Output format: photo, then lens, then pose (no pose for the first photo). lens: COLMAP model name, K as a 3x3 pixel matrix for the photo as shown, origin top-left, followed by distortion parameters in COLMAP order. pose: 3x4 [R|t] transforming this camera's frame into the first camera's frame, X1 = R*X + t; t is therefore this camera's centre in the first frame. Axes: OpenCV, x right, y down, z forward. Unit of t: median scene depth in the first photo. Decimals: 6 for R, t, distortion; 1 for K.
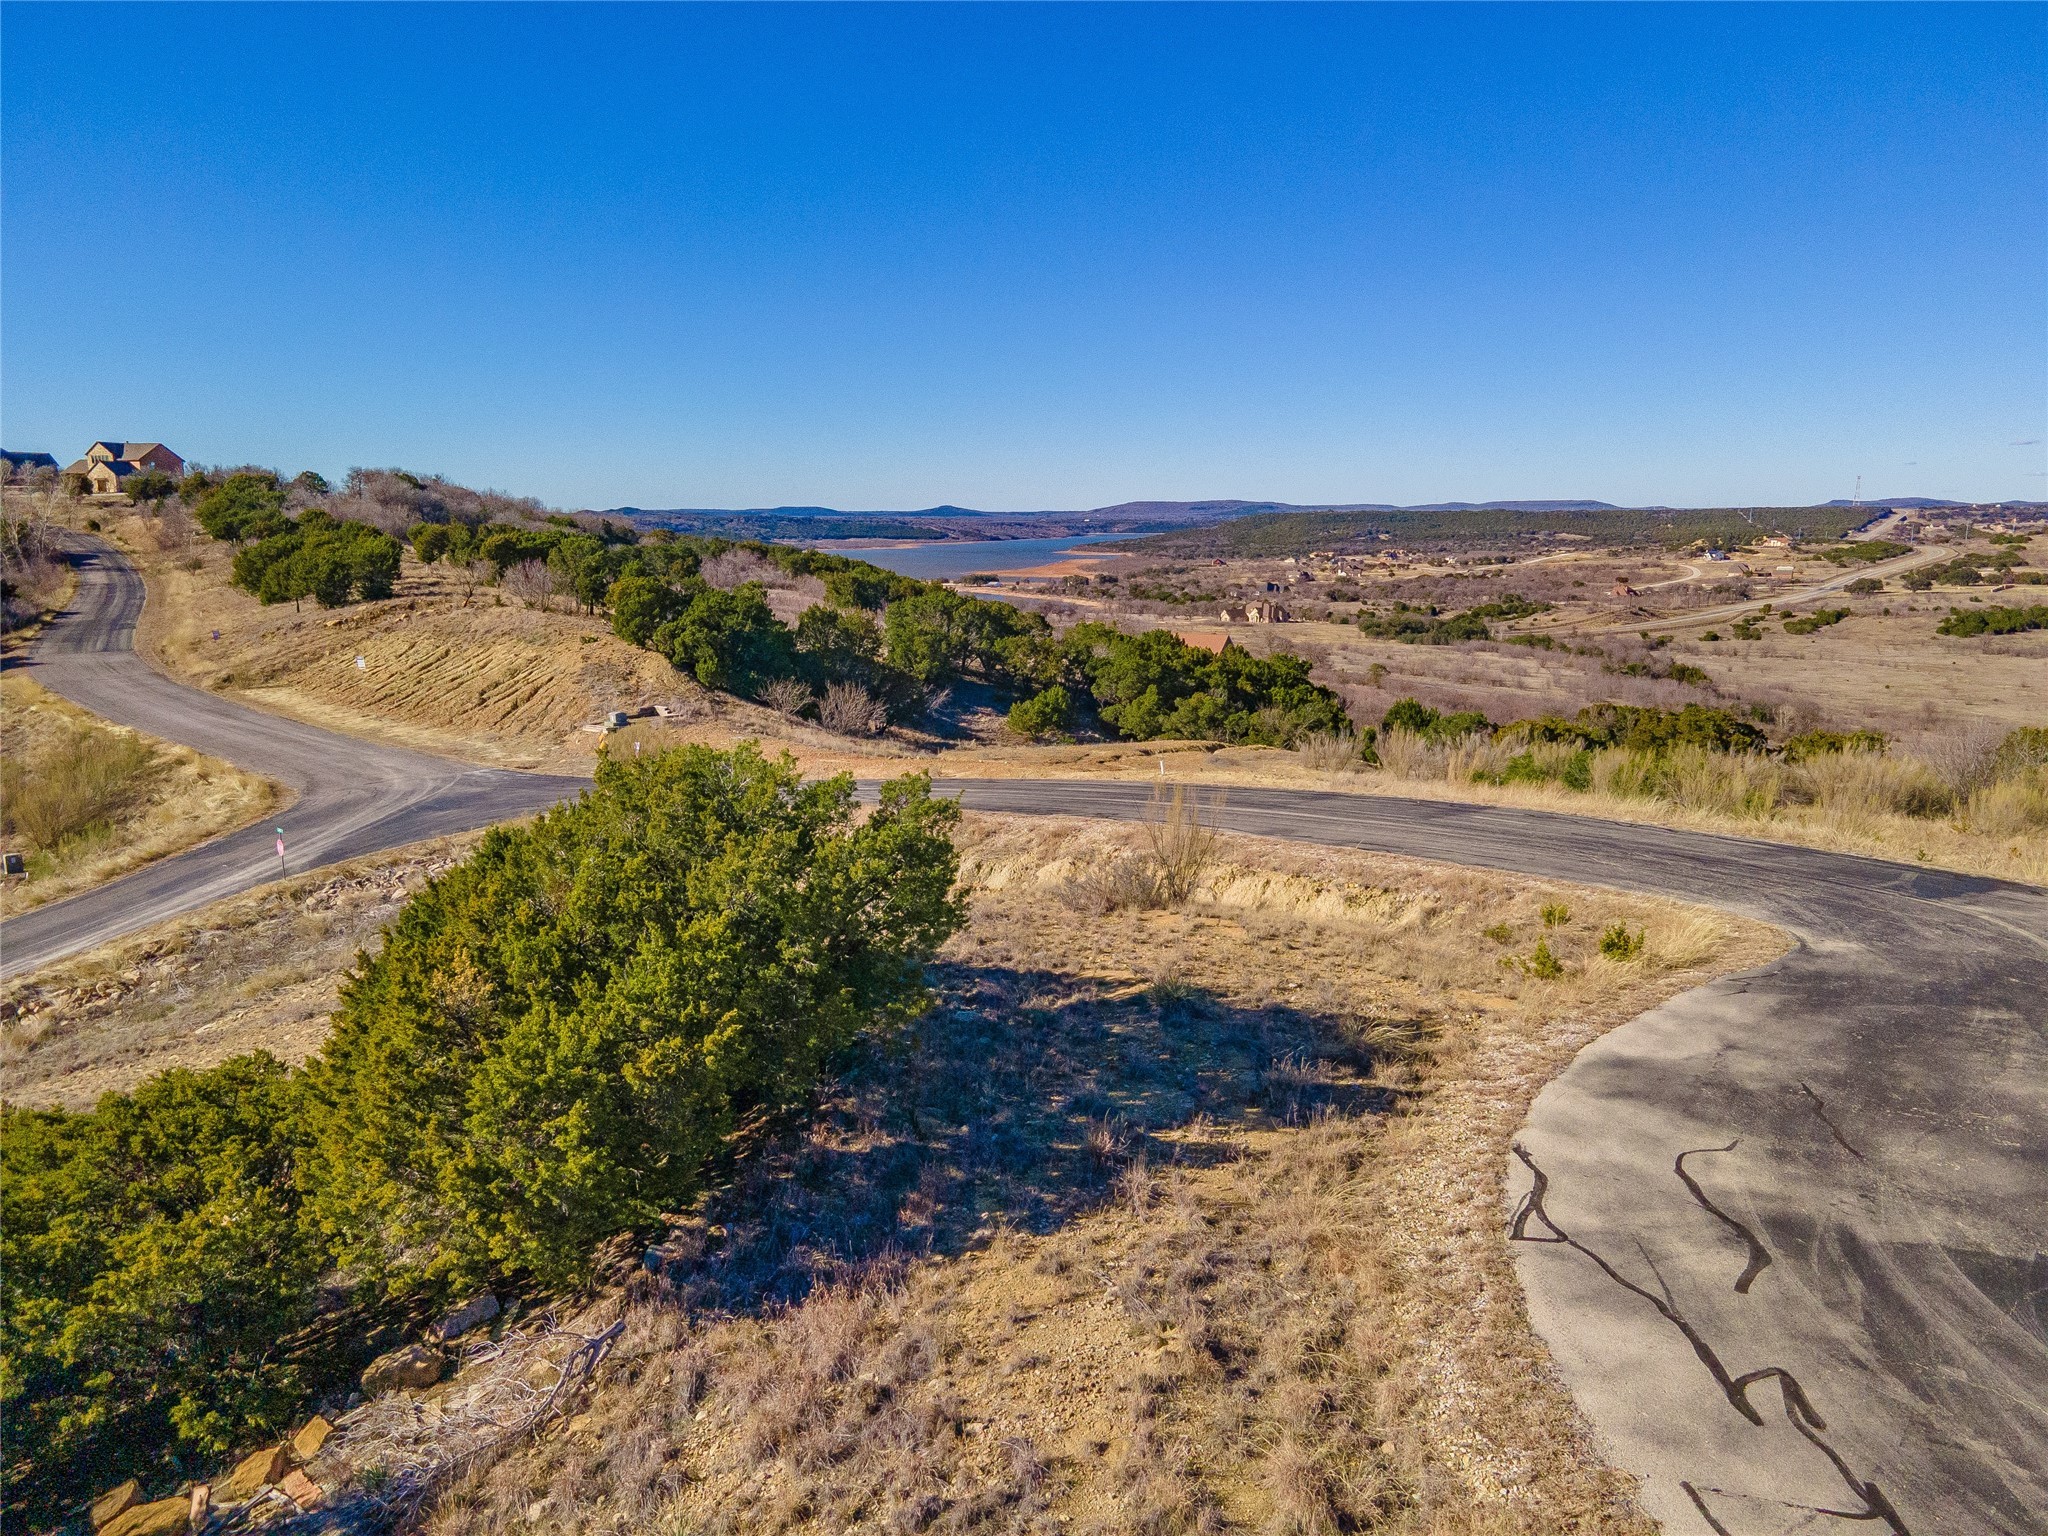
lens RADIAL K [[1493.0, 0, 1026.7], [0, 1493.0, 763.1], [0, 0, 1]] dist [0.022692, 0.046945]
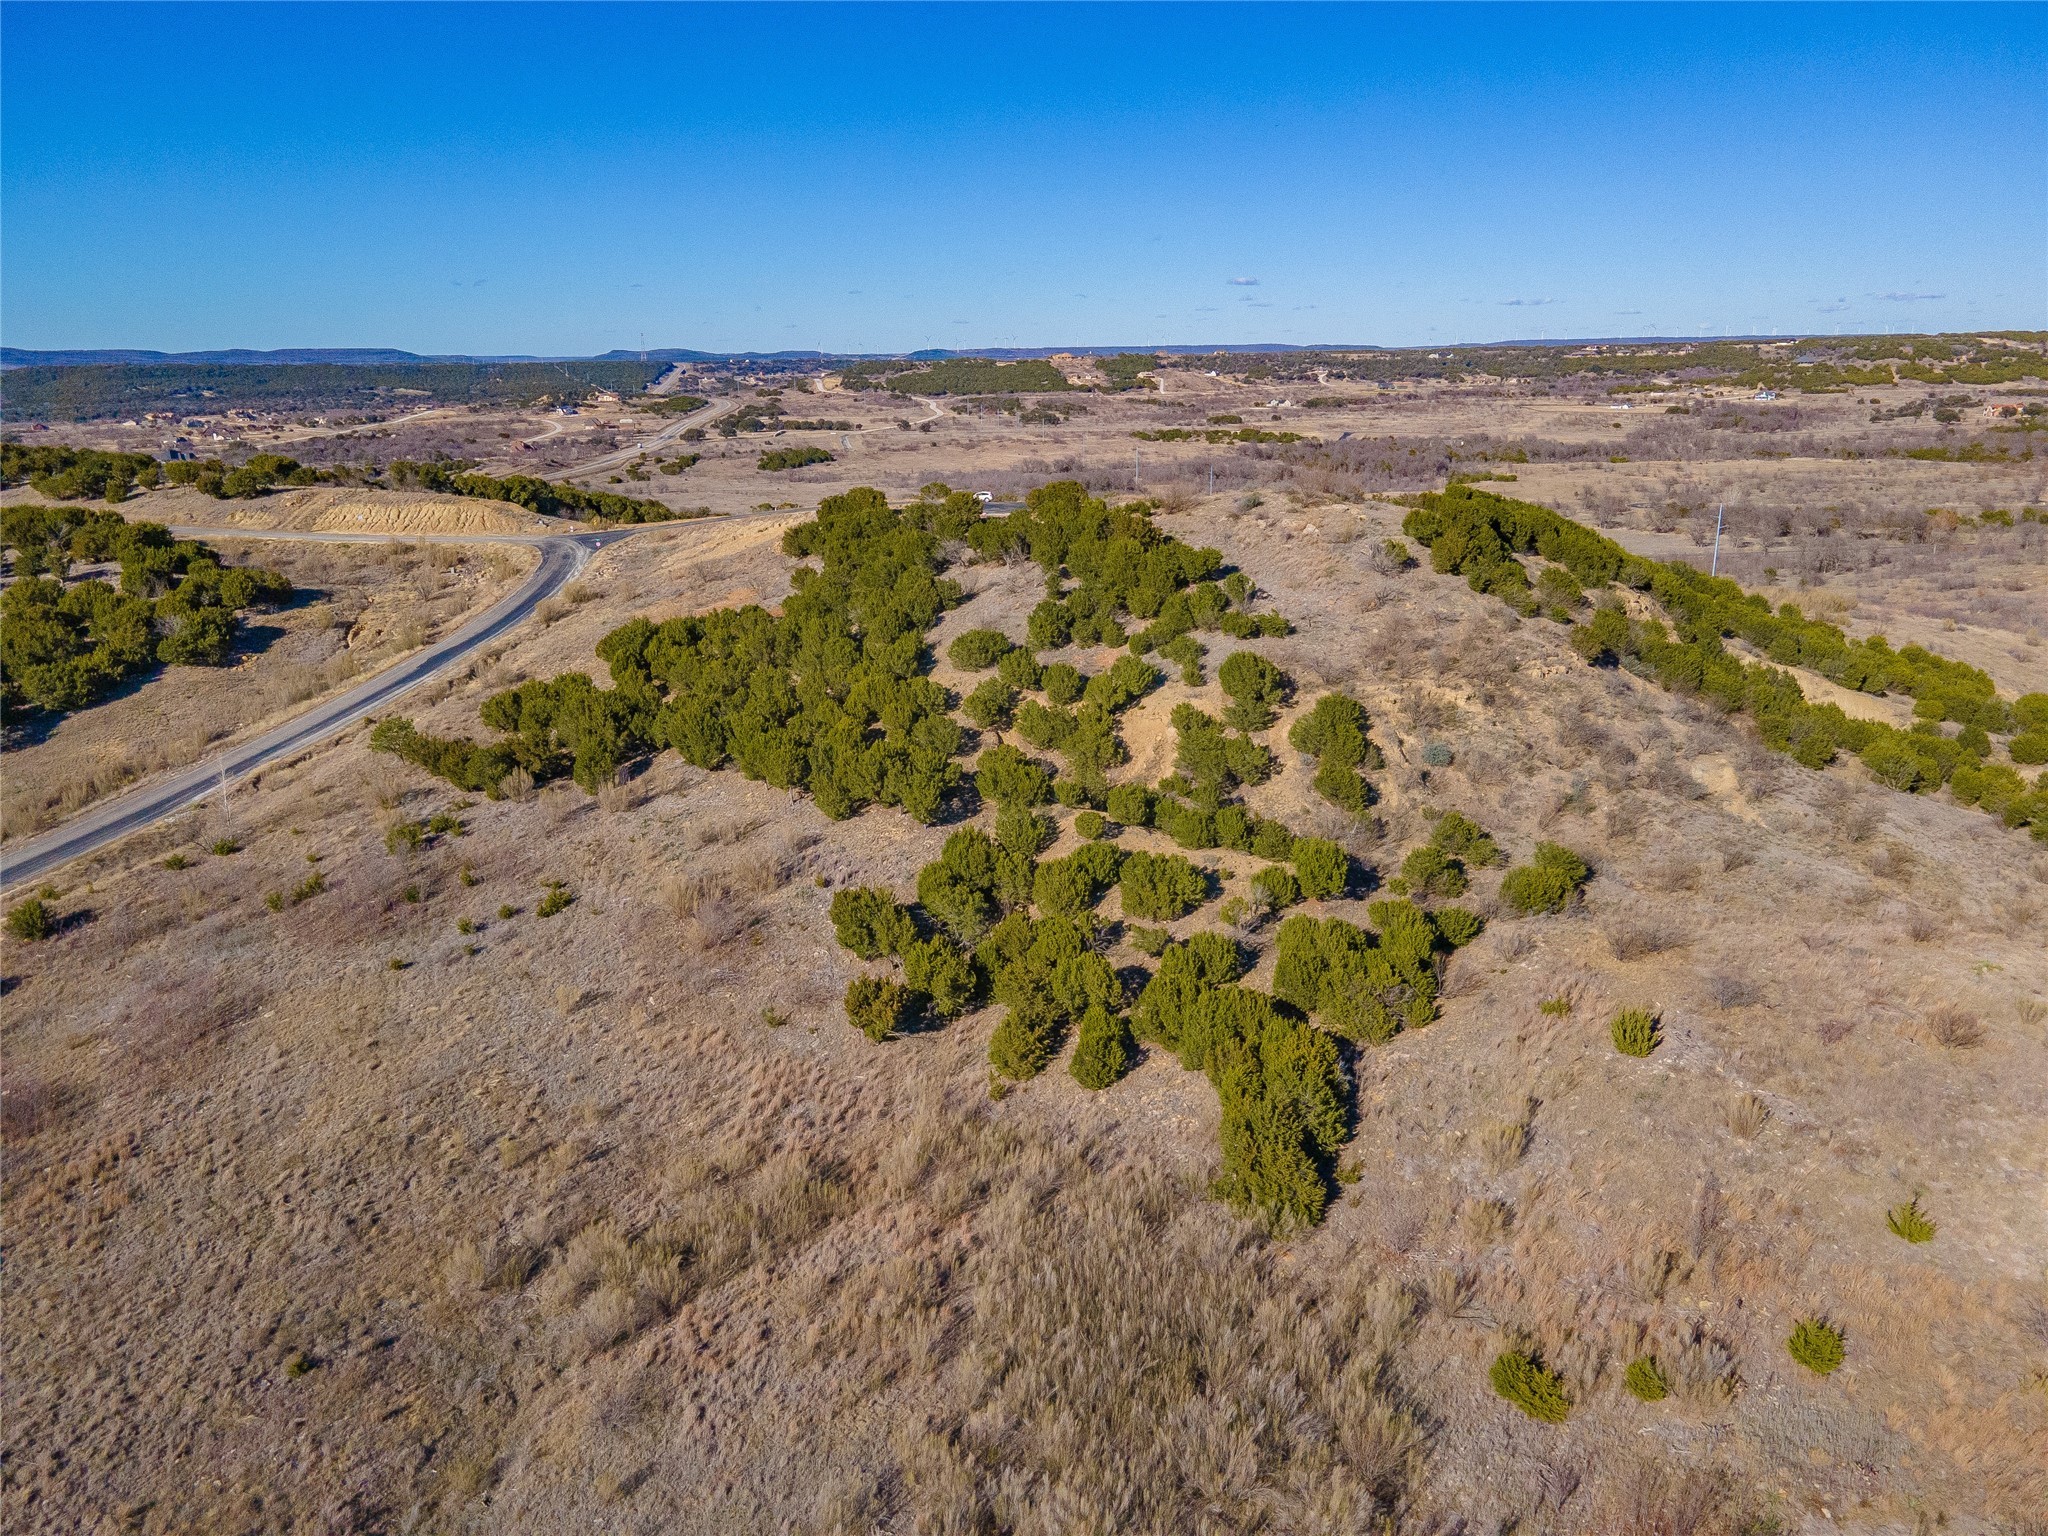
lens RADIAL K [[1493.0, 0, 1030.4], [0, 1493.0, 759.5], [0, 0, 1]] dist [0.022692, 0.046945]
pose [[0.731198, -0.185464, 0.656470, -0.124307], [0.122476, 0.982387, 0.141124, 0.010293], [-0.671081, -0.022788, 0.741034, -0.146744]]
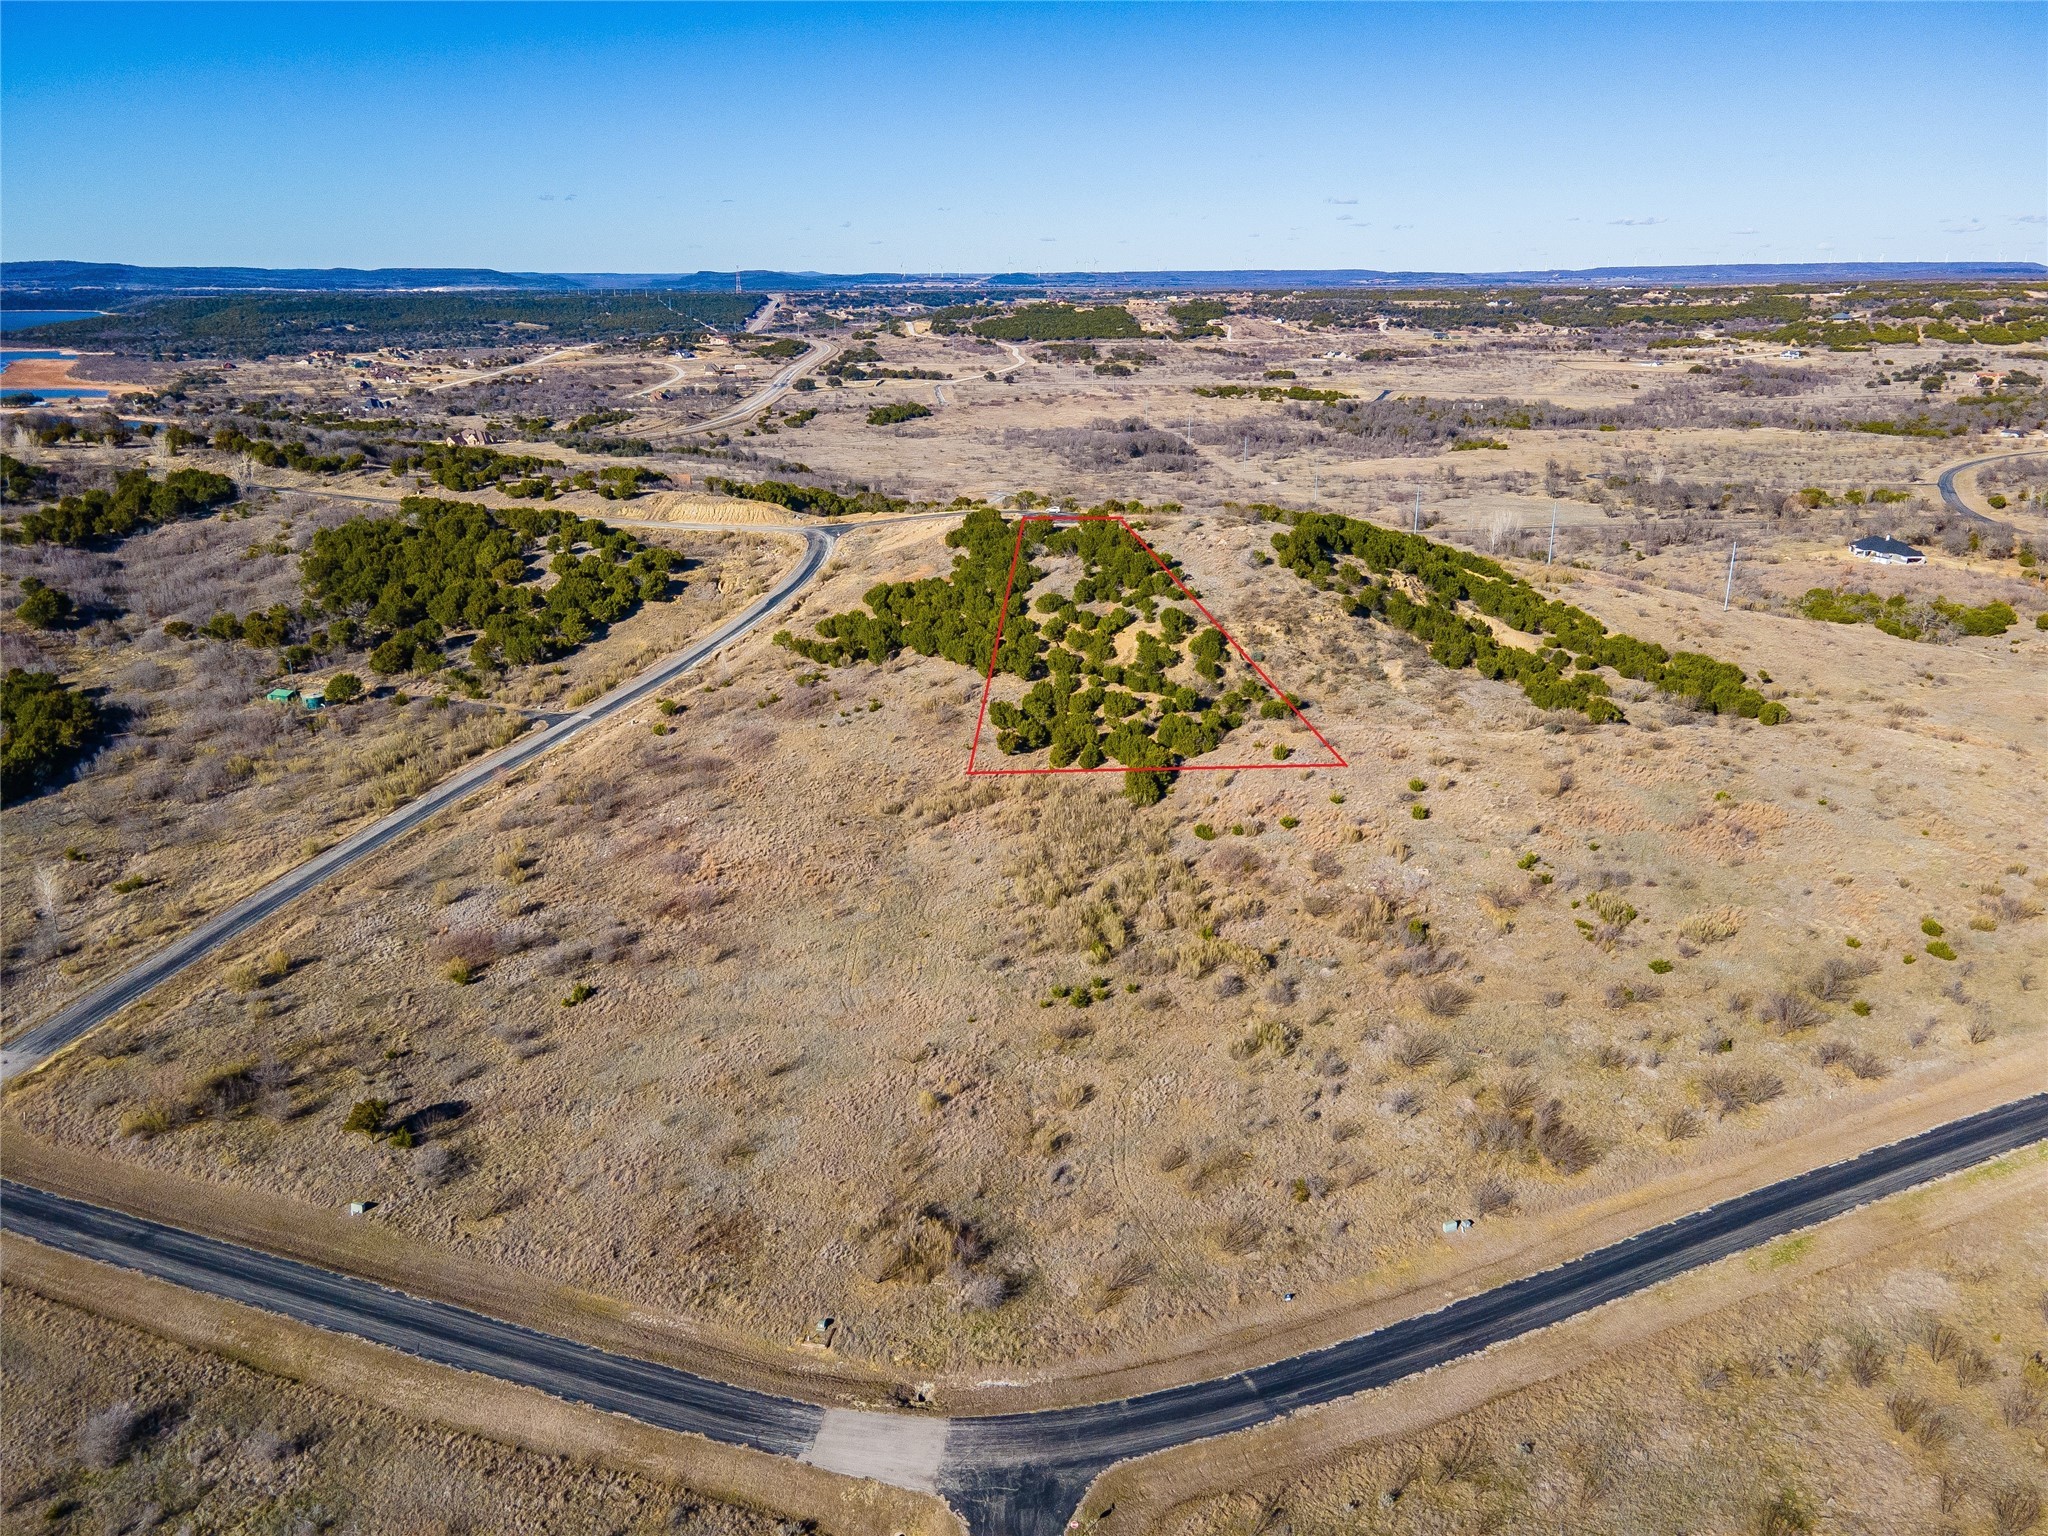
lens RADIAL K [[1493.0, 0, 1024.5], [0, 1493.0, 765.3], [0, 0, 1]] dist [0.022692, 0.046945]
pose [[0.768225, -0.202107, 0.607439, -0.228105], [0.108092, 0.976185, 0.188093, -0.006134], [-0.630988, -0.078839, 0.771776, -0.272147]]
